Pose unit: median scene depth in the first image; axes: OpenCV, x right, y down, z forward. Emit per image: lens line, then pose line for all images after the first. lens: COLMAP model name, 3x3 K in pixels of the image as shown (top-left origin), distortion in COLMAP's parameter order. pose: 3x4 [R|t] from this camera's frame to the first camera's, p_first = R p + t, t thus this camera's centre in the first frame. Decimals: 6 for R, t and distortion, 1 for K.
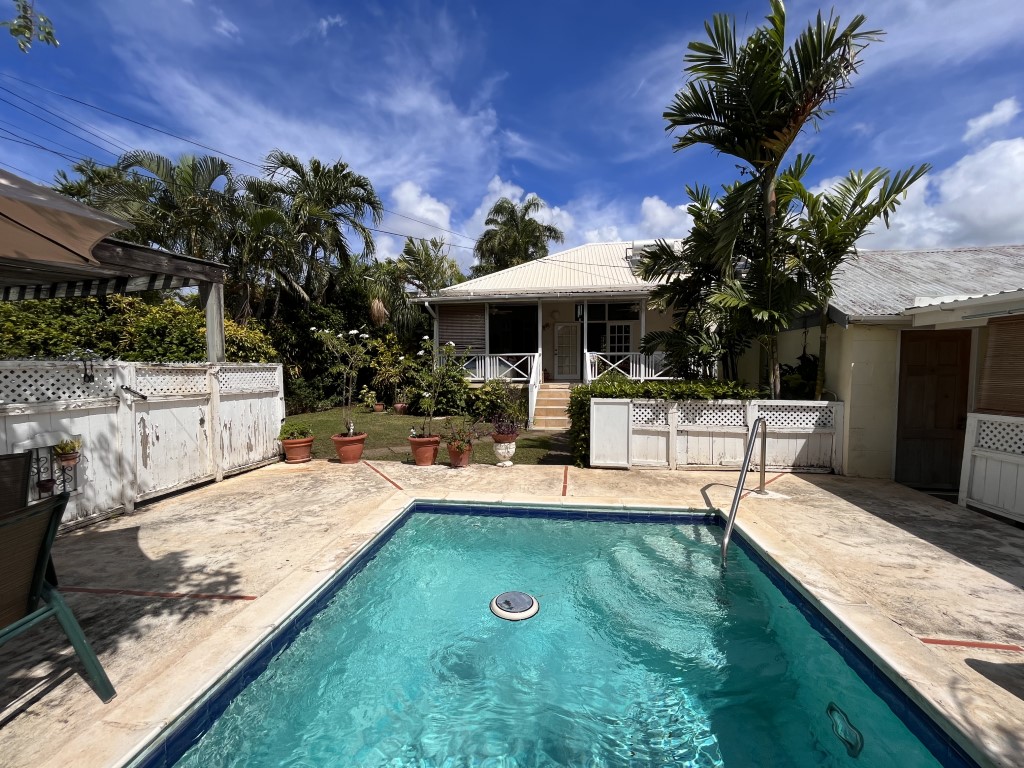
lens RADIAL K [[409.8, 0, 522.7], [0, 409.8, 387.4], [0, 0, 1]] dist [-0.000465, 0.000223]
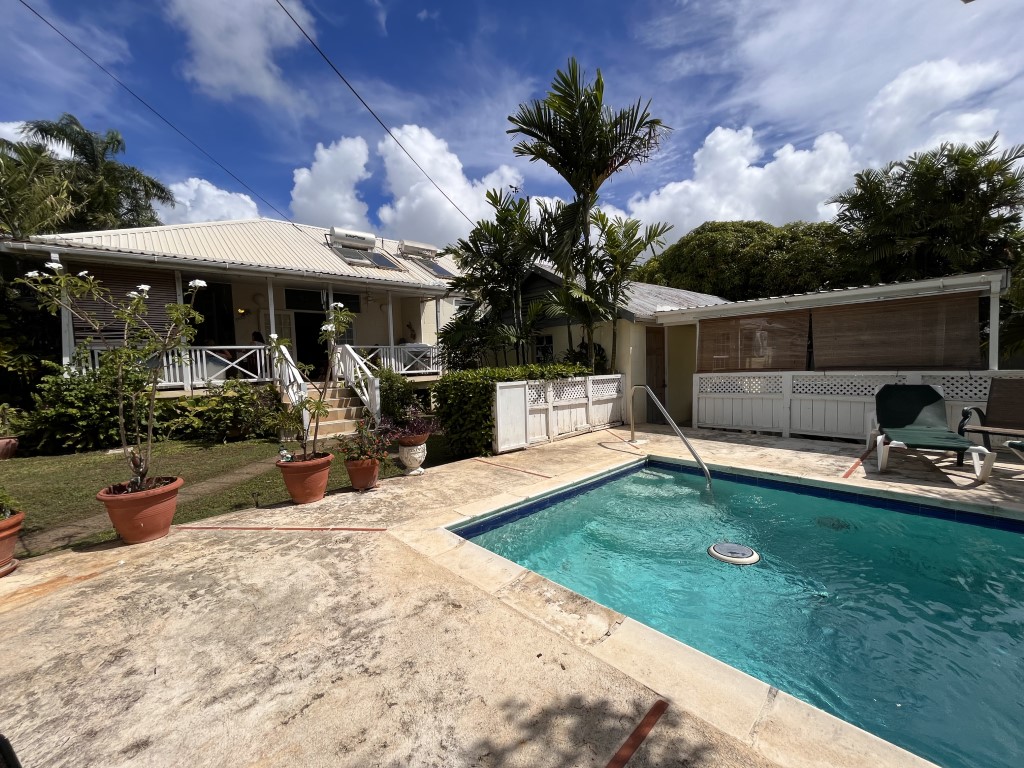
lens RADIAL K [[404.5, 0, 518.2], [0, 404.5, 386.6], [0, 0, 1]] dist [-0.001966, -0.000131]
pose [[0.655899, -0.066271, 0.751934, -0.518170], [0.071142, 0.997132, 0.025825, 0.014387], [-0.751488, 0.036556, 0.658733, 0.329146]]
